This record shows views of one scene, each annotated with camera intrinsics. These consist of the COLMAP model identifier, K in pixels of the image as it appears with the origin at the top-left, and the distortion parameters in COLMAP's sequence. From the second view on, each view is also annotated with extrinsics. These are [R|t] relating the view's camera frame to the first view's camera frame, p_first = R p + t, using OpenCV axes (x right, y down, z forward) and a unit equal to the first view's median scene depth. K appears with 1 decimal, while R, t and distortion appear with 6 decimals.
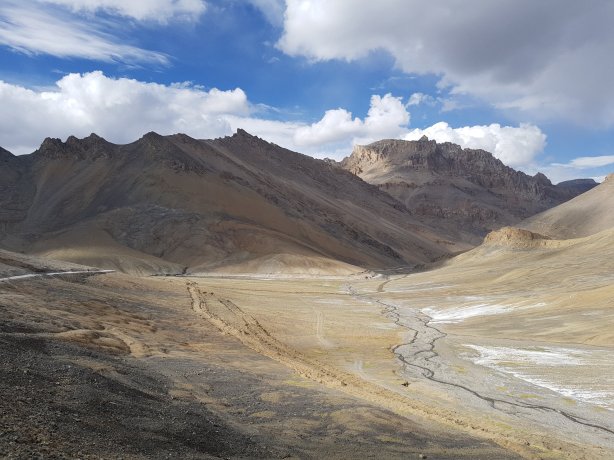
lens RADIAL K [[500.6, 0, 307.0], [0, 500.6, 230.0], [0, 0, 1]] dist [-0.003676, -0.004639]
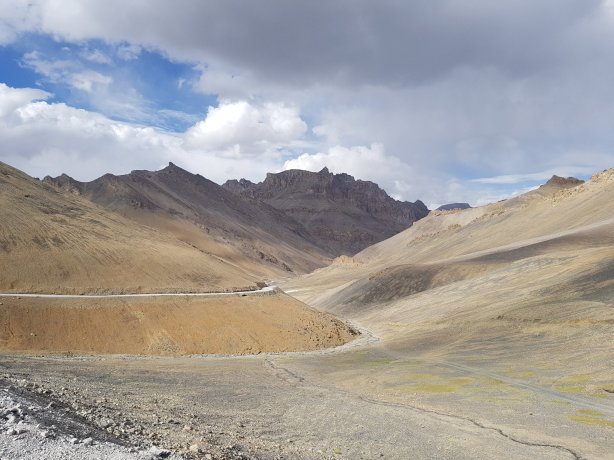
lens RADIAL K [[500.6, 0, 307.0], [0, 500.6, 230.0], [0, 0, 1]] dist [-0.003676, -0.004639]
pose [[0.985555, 0.019428, 0.168235, -0.011279], [-0.016402, 0.999678, -0.019358, -0.018718], [-0.168557, 0.016319, 0.985557, -0.232749]]
